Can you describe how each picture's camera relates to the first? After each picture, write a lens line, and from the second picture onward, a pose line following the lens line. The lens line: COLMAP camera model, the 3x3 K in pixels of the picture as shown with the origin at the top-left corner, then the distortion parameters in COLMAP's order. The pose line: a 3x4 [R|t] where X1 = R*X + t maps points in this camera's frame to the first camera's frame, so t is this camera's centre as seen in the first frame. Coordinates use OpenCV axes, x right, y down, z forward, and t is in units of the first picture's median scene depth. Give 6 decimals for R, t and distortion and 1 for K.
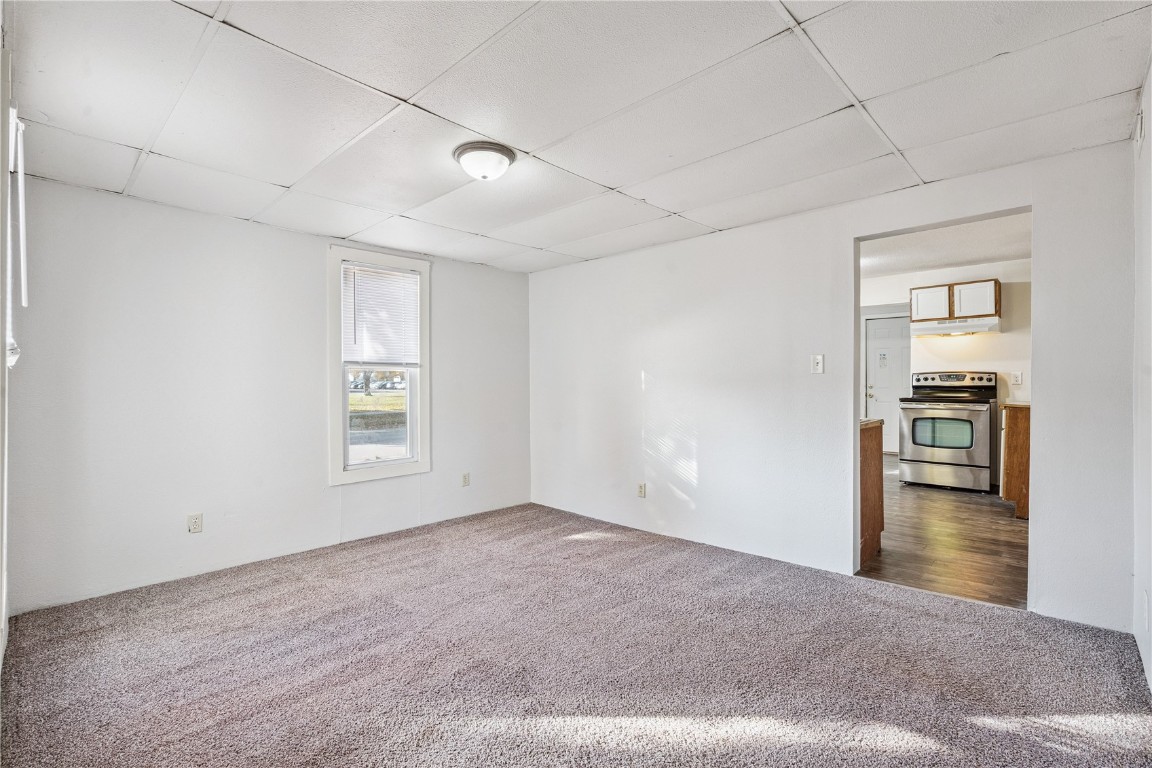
lens RADIAL K [[524.5, 0, 578.2], [0, 524.5, 380.5], [0, 0, 1]] dist [-0.000175, -0.000072]
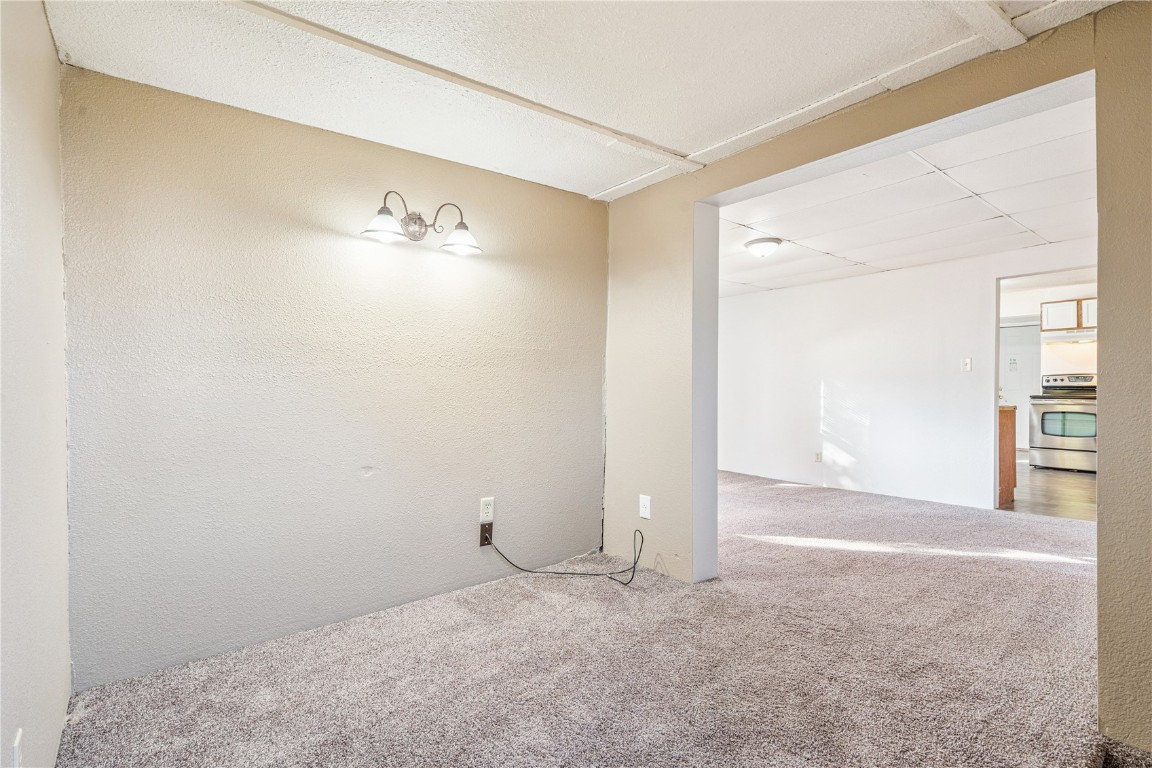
lens RADIAL K [[538.1, 0, 575.8], [0, 538.1, 386.0], [0, 0, 1]] dist [0.004415, -0.000251]
pose [[0.988693, 0.006538, -0.149814, -0.227961], [-0.007279, 0.999964, -0.004401, 0.025023], [0.149780, 0.005442, 0.988704, -0.373436]]
